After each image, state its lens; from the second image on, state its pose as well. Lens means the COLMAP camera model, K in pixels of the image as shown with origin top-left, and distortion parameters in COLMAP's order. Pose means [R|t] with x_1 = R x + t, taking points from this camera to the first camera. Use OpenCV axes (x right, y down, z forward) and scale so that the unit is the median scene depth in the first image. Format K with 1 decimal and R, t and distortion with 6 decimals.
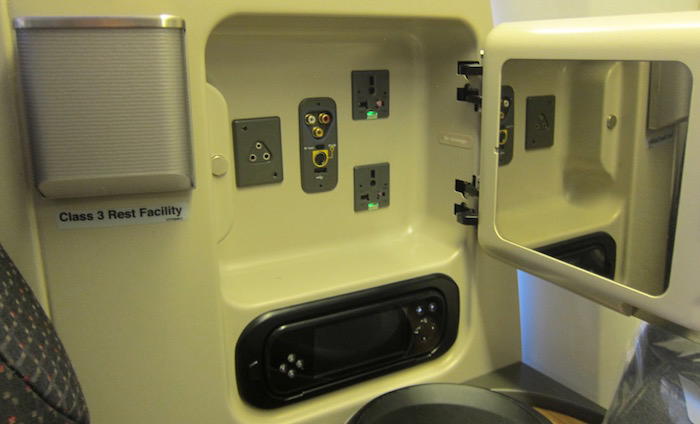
lens RADIAL K [[576.9, 0, 356.3], [0, 576.9, 195.4], [0, 0, 1]] dist [-0.055203, 0.004232]
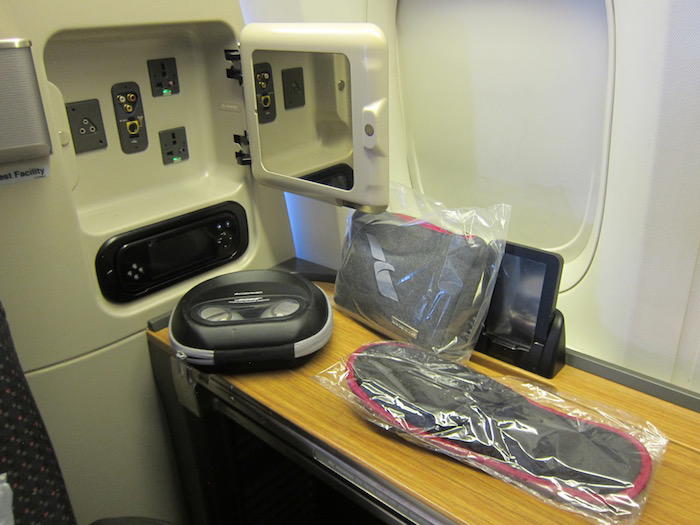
lens RADIAL K [[575.0, 0, 354.6], [0, 575.0, 264.4], [0, 0, 1]] dist [-0.067687, 0.019136]
pose [[0.944872, -0.145176, 0.293499, -0.007025], [0.088833, 0.976376, 0.196973, 0.036024], [-0.315161, -0.160042, 0.935446, -0.493102]]
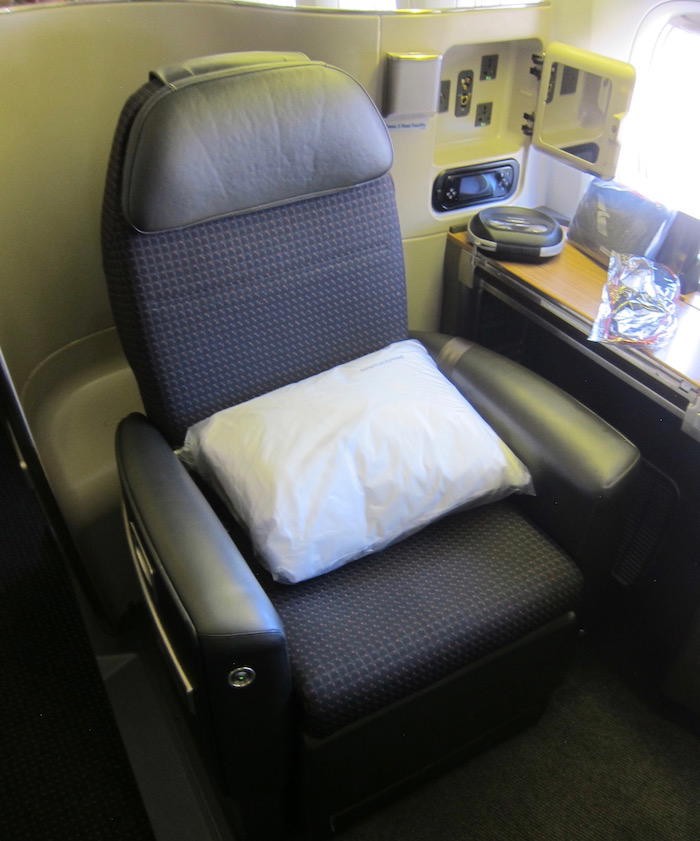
lens RADIAL K [[774.3, 0, 373.2], [0, 774.3, 417.5], [0, 0, 1]] dist [0.008453, 0.000000]
pose [[0.998380, 0.018593, 0.053777, -0.545730], [-0.038164, 0.919809, 0.390506, -0.093530], [-0.042204, -0.391926, 0.919028, -2.163210]]
